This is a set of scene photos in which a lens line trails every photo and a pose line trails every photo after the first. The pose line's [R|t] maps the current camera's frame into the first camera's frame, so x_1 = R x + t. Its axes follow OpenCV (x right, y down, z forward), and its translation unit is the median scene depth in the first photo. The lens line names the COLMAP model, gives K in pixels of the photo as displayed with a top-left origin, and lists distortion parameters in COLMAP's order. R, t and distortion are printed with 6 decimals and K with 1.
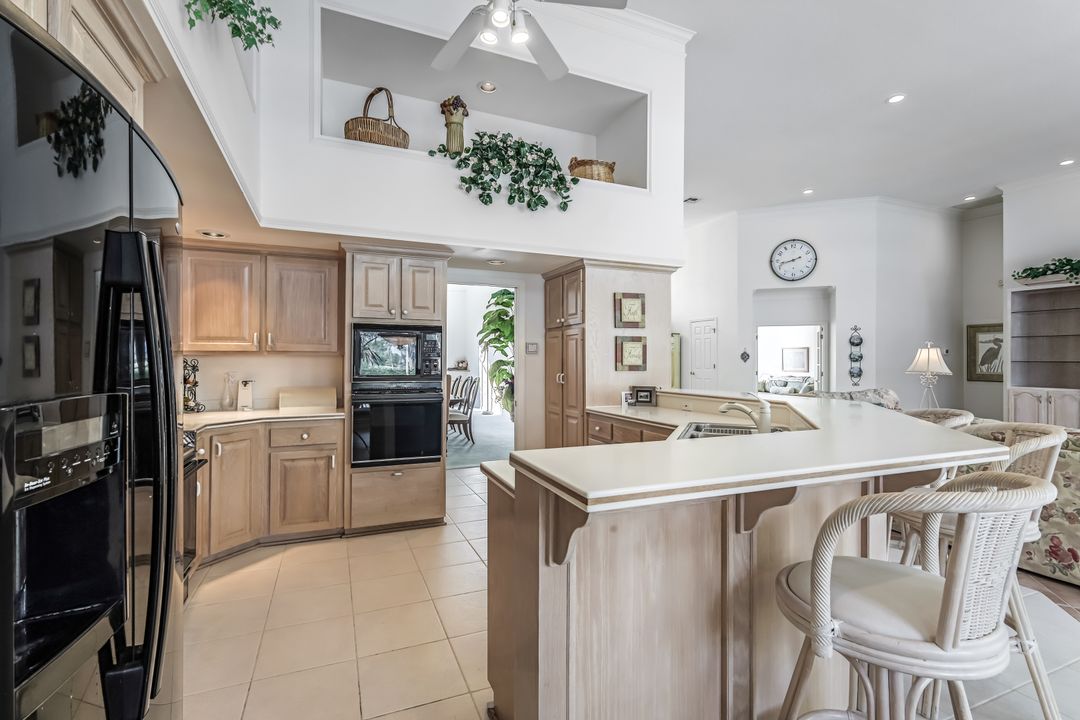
lens RADIAL K [[489.2, 0, 540.5], [0, 489.2, 359.5], [0, 0, 1]] dist [0.002599, 0.000073]
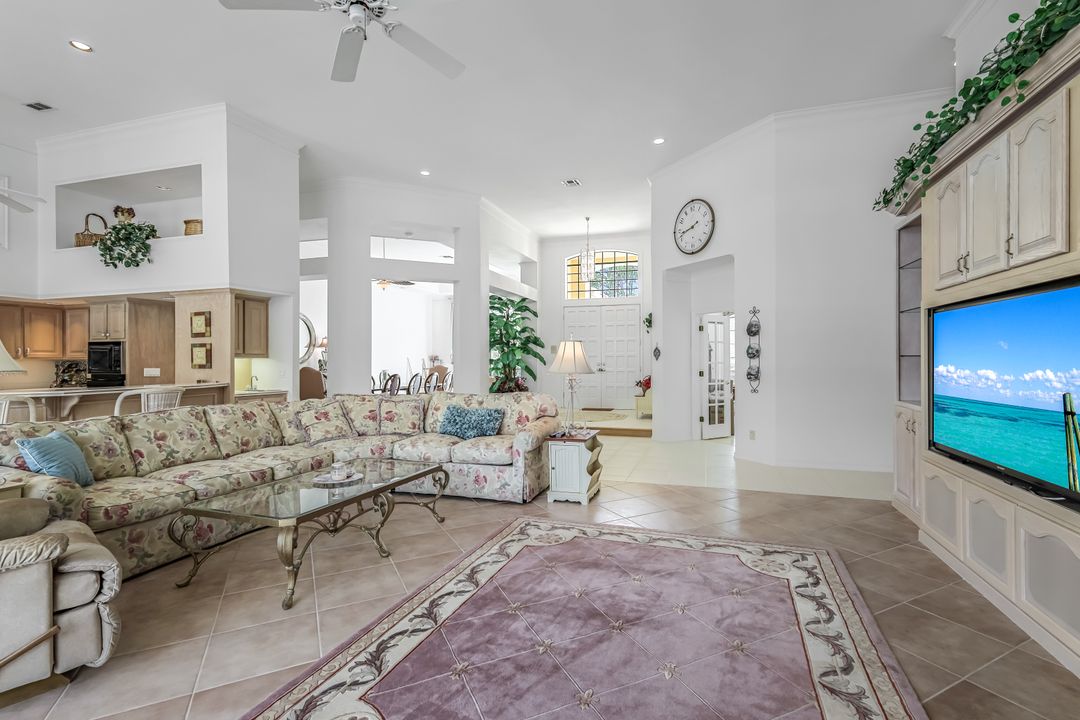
lens RADIAL K [[489.2, 0, 566.9], [0, 489.2, 354.3], [0, 0, 1]] dist [0.002599, 0.000073]
pose [[0.765189, -0.012563, -0.643683, 1.098161], [0.009437, 0.999921, -0.008298, 0.002645], [0.643737, 0.000275, 0.765247, 0.362046]]
